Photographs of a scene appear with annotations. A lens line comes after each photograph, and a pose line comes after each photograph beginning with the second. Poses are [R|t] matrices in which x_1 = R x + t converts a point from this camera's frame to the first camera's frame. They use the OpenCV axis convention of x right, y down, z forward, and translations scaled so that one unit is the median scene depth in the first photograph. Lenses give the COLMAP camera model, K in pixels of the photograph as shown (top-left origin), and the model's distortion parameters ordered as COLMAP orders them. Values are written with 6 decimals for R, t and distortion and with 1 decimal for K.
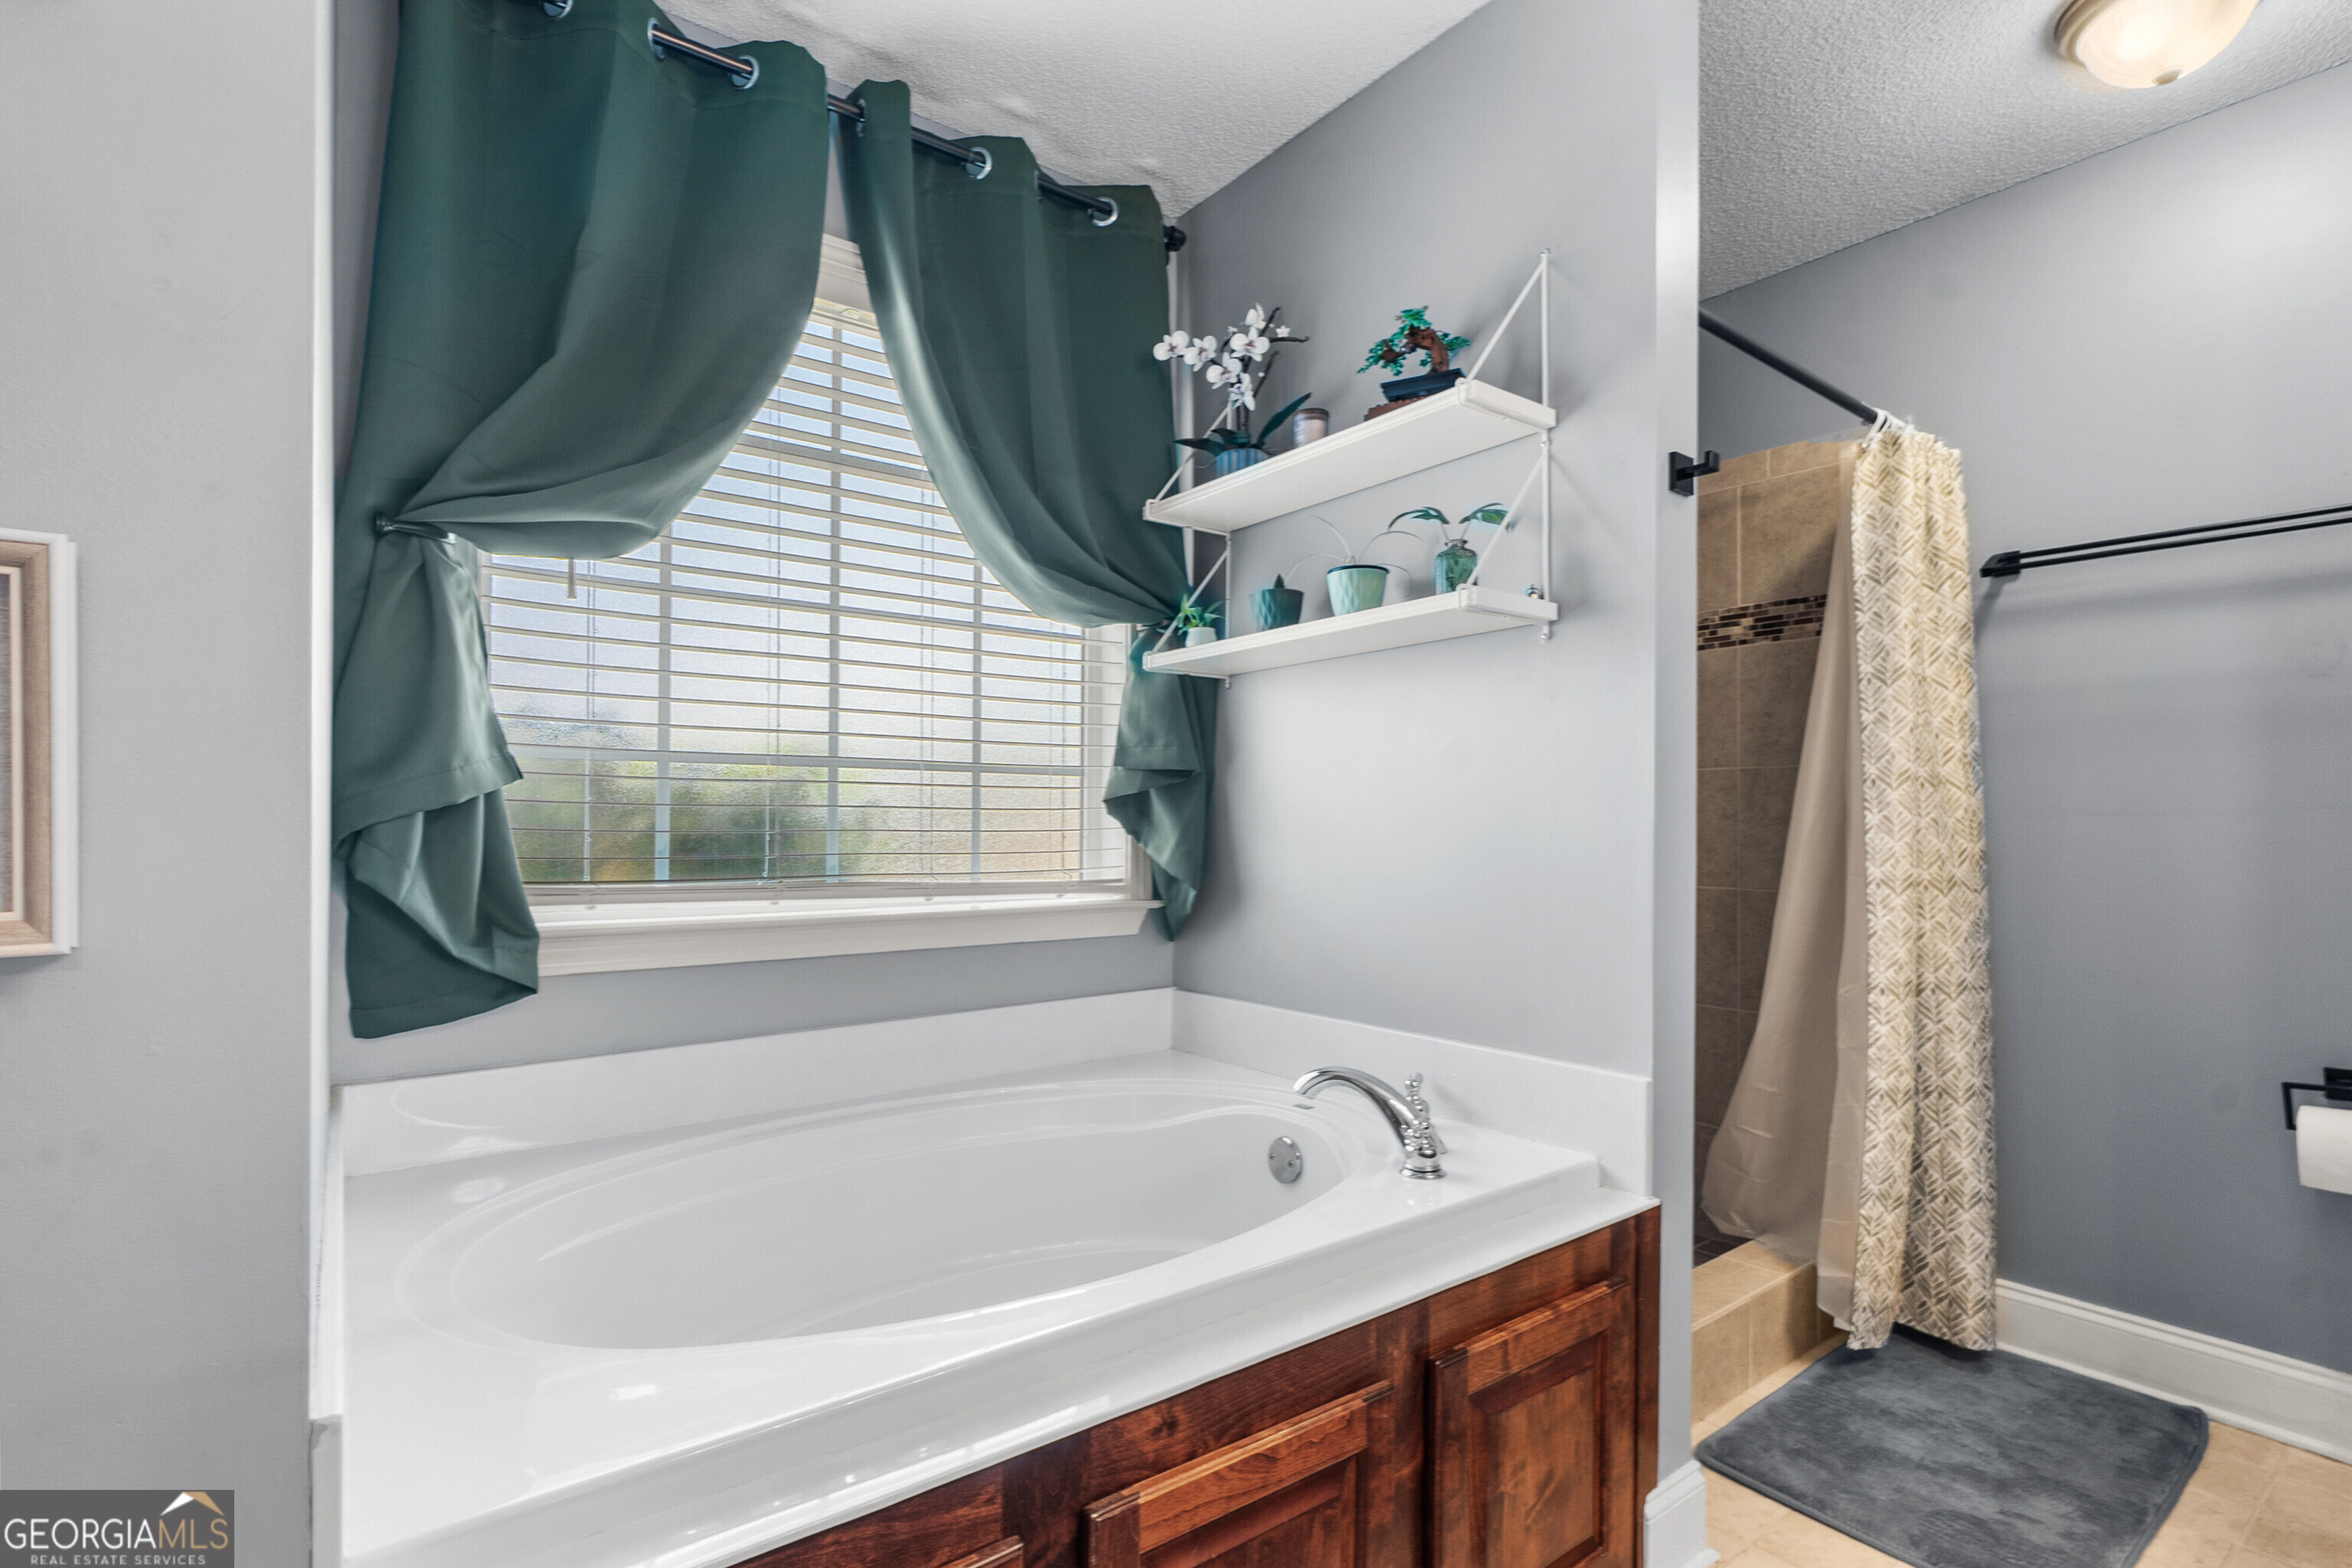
lens RADIAL K [[1099.8, 0, 1181.3], [0, 1099.8, 807.7], [0, 0, 1]] dist [0.005074, 0.000490]
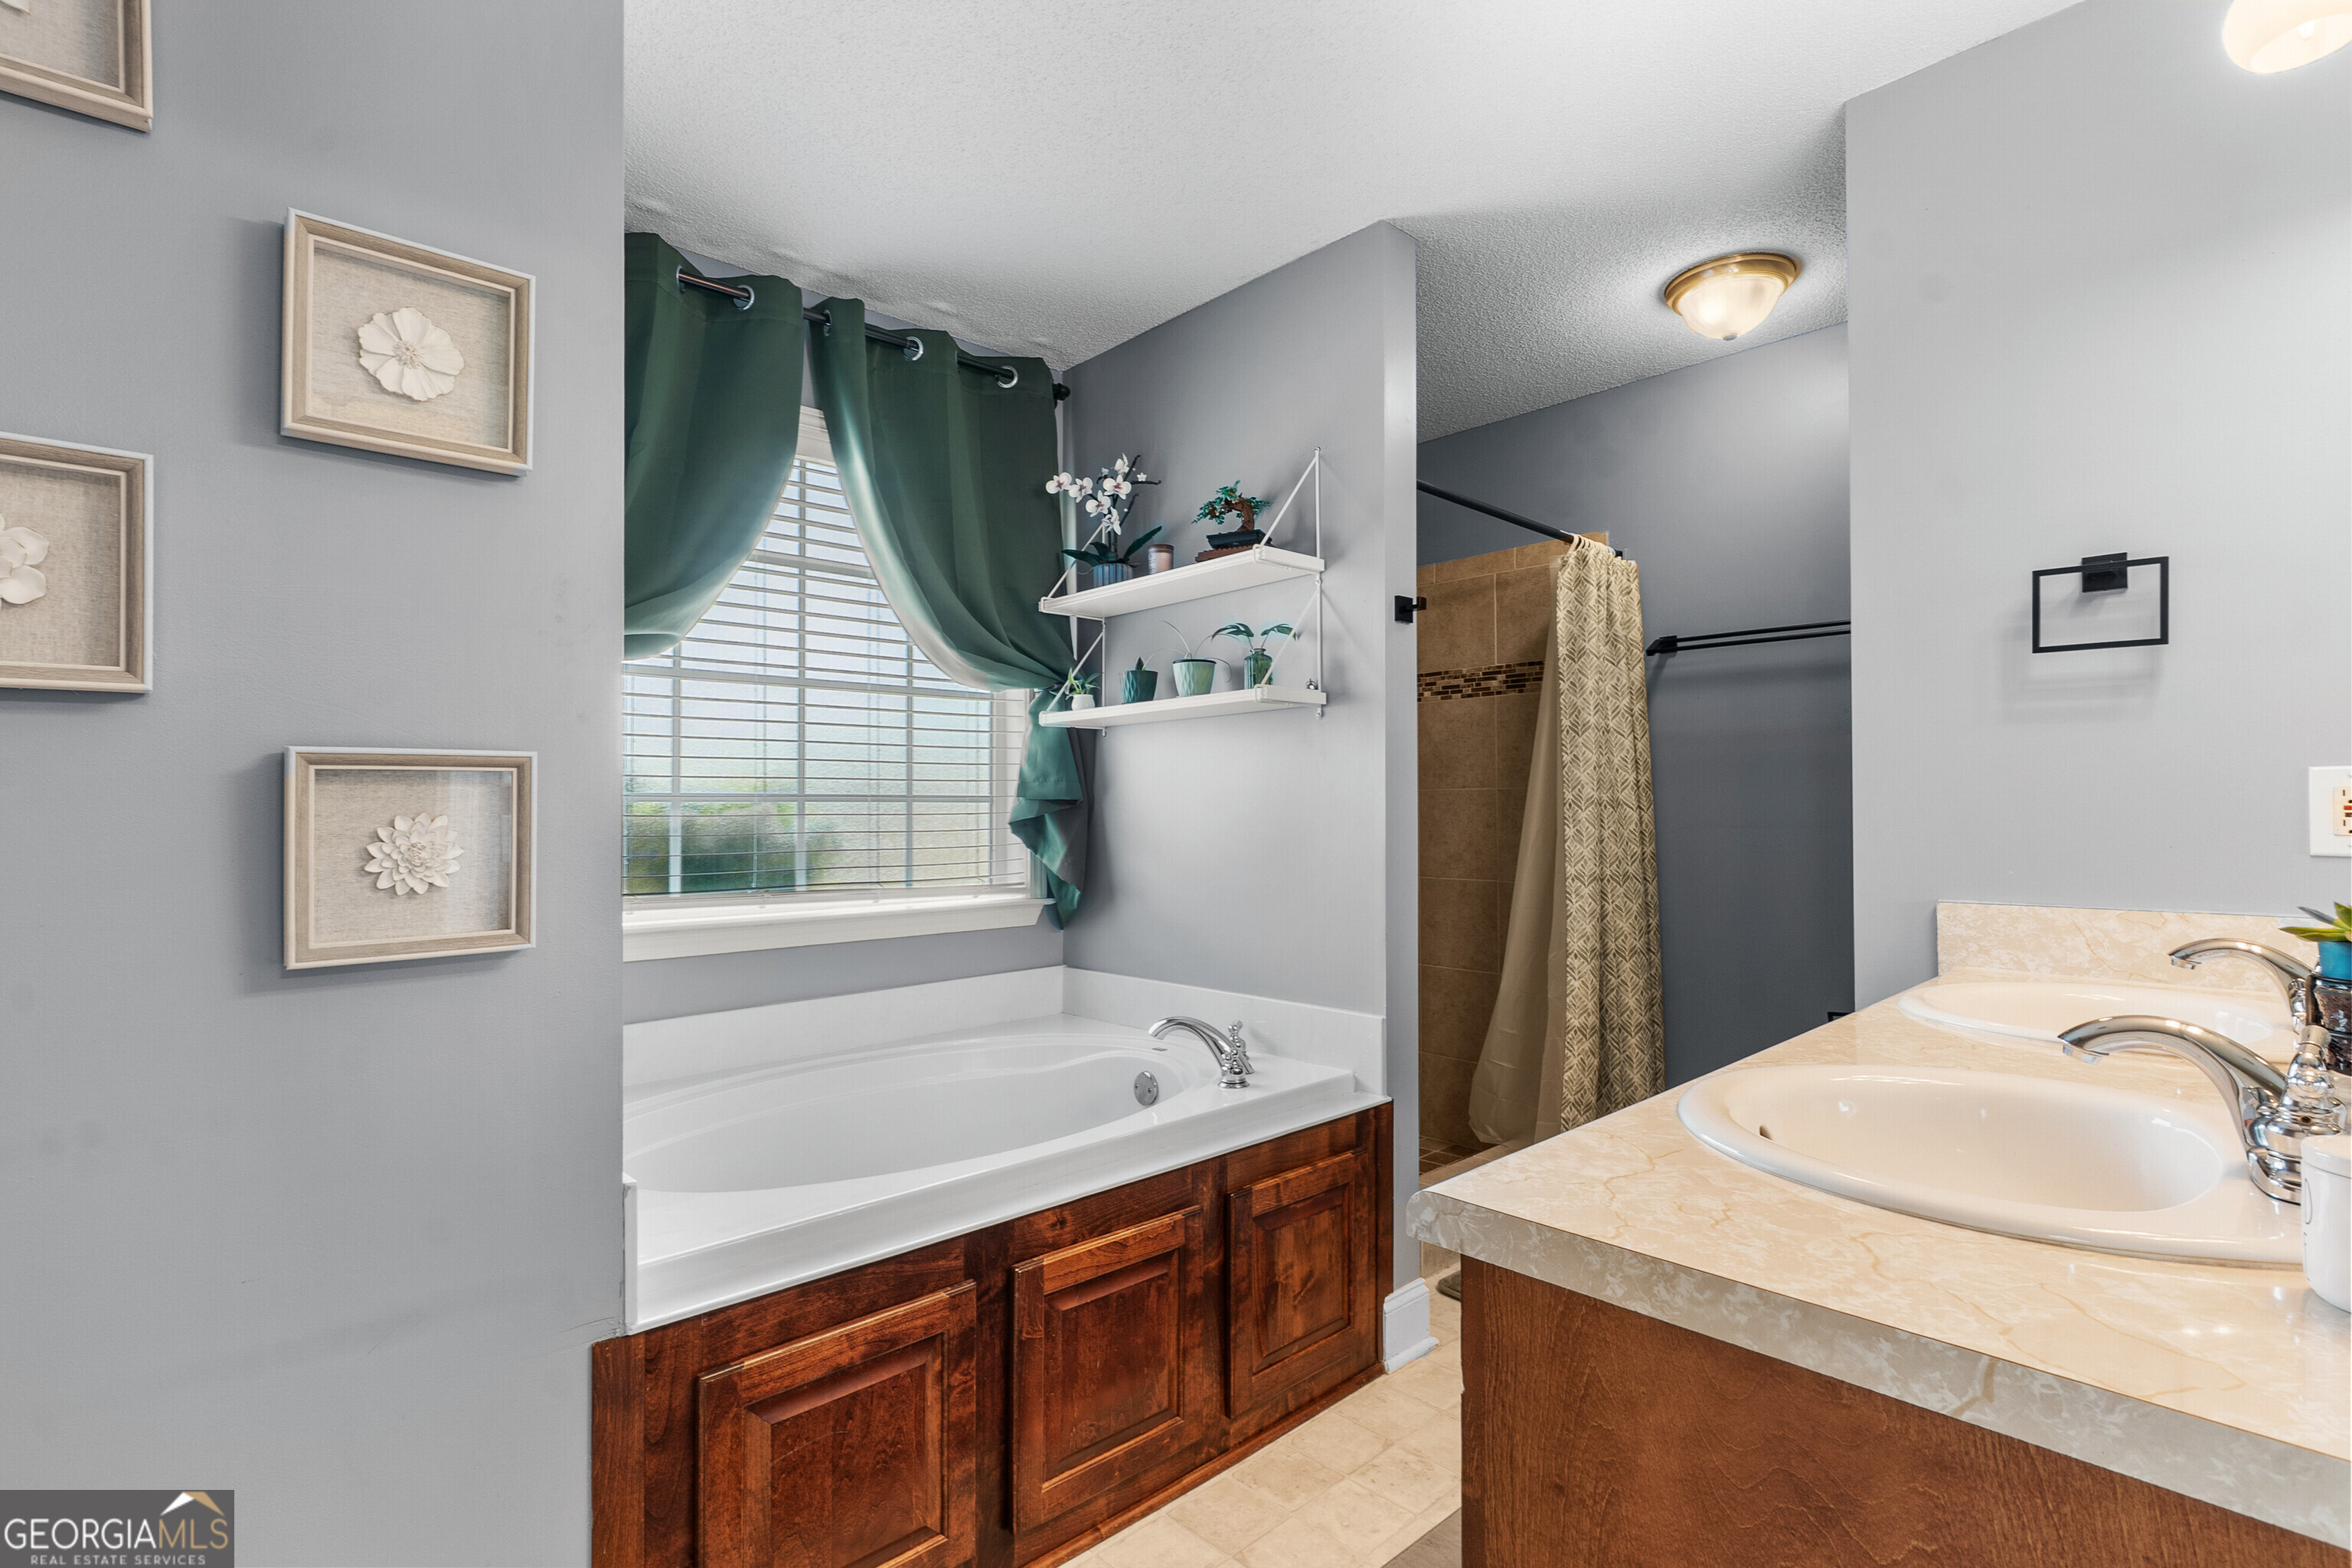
lens RADIAL K [[1039.1, 0, 1169.7], [0, 1039.1, 786.9], [0, 0, 1]] dist [0.001353, 0.001032]
pose [[0.995556, -0.005759, 0.093993, 0.003964], [0.006956, 0.999899, -0.012408, -0.035405], [-0.093912, 0.013007, 0.995496, -0.270551]]
